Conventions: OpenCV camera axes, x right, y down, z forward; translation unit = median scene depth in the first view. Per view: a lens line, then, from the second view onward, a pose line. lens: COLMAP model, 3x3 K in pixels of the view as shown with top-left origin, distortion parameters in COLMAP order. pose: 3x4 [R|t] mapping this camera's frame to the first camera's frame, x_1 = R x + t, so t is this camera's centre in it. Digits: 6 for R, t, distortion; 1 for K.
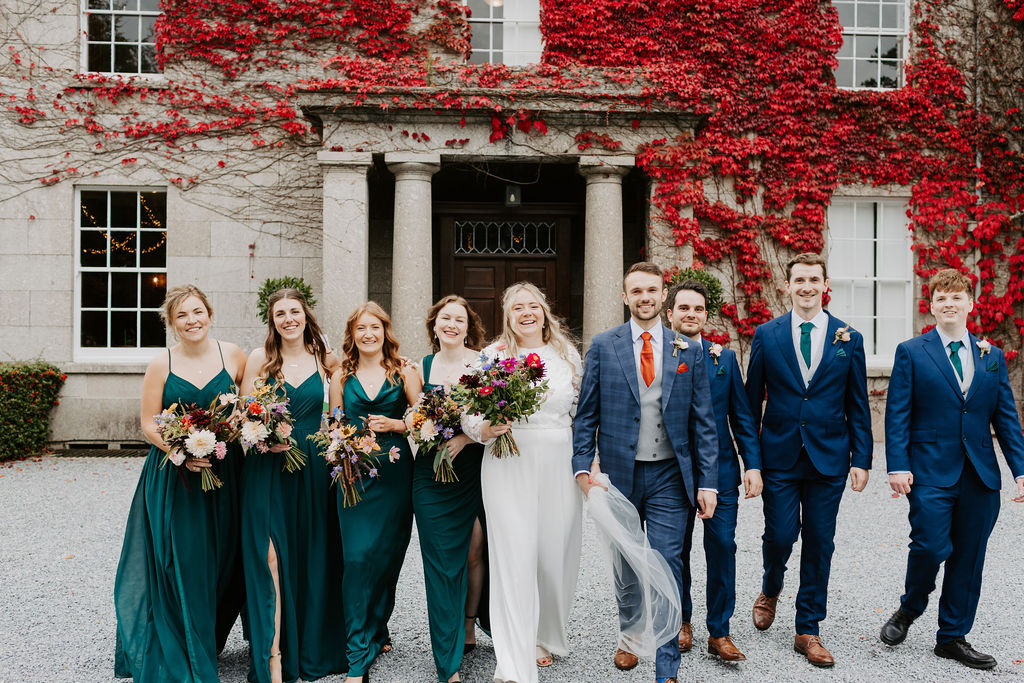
lens RADIAL K [[997.5, 0, 510.8], [0, 997.5, 356.4], [0, 0, 1]] dist [0.001616, 0.004588]
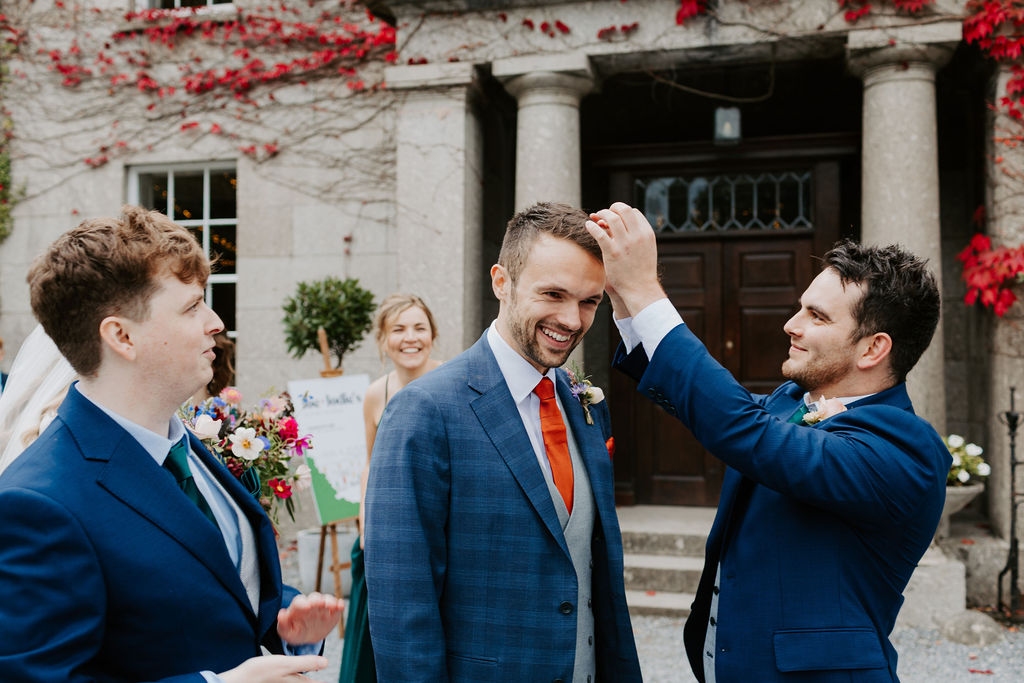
lens RADIAL K [[997.5, 0, 510.8], [0, 997.5, 356.4], [0, 0, 1]] dist [0.001616, 0.004588]
pose [[0.953497, -0.007048, -0.301321, 0.050203], [0.001111, 0.999802, -0.019868, -0.017182], [0.301401, 0.018610, 0.953316, 0.393401]]
